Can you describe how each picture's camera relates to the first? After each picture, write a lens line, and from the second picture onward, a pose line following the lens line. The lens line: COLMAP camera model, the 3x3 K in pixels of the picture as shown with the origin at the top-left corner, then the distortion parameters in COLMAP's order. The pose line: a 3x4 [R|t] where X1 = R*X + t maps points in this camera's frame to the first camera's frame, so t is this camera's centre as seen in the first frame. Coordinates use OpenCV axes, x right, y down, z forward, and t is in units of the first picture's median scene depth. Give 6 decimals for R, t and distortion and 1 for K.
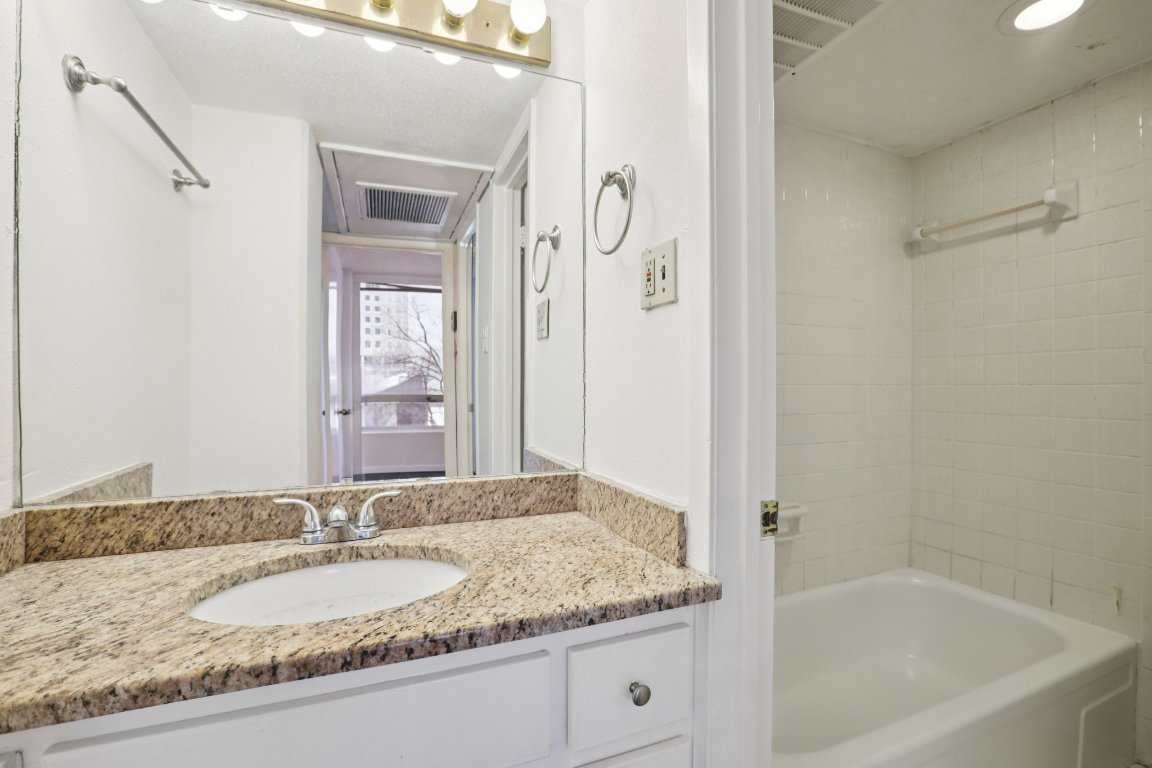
lens RADIAL K [[523.4, 0, 576.4], [0, 523.4, 378.6], [0, 0, 1]] dist [-0.009074, 0.000812]
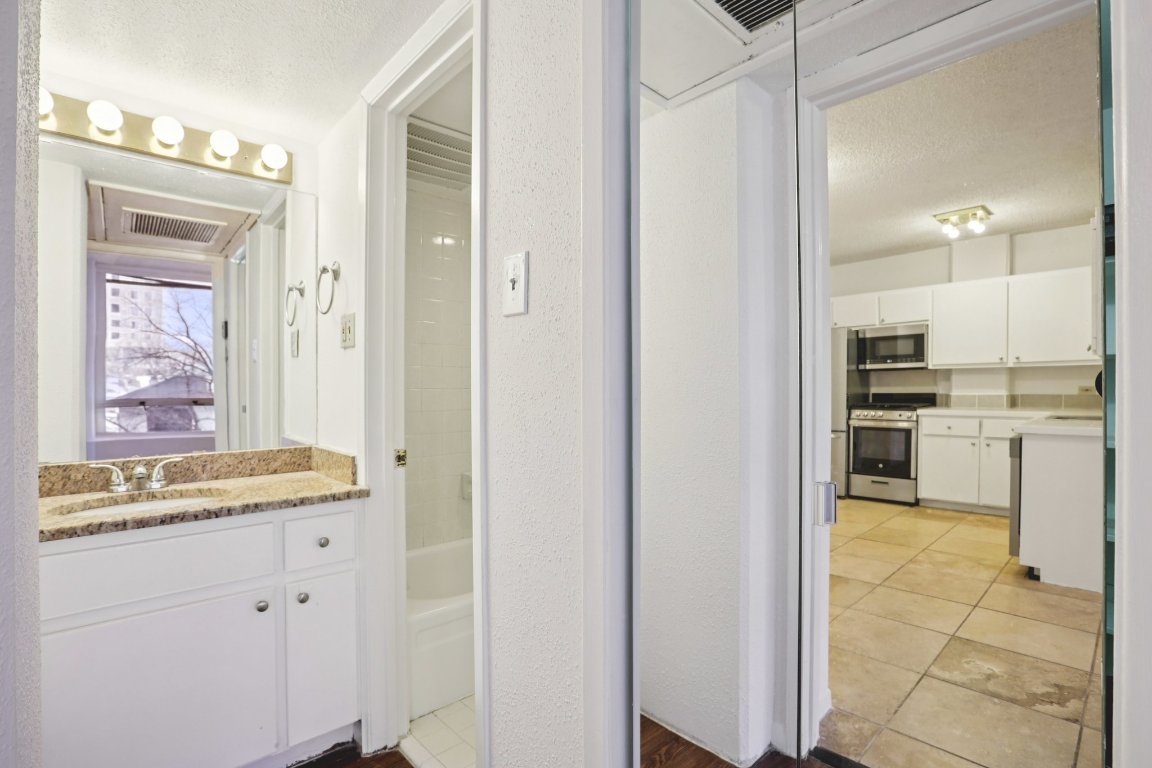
lens RADIAL K [[557.0, 0, 551.0], [0, 557.0, 382.5], [0, 0, 1]] dist [0.017659, 0.003526]
pose [[0.957464, 0.000339, 0.288554, 0.239307], [-0.002226, 0.999978, 0.006211, -0.027557], [-0.288546, -0.006589, 0.957443, -0.948084]]
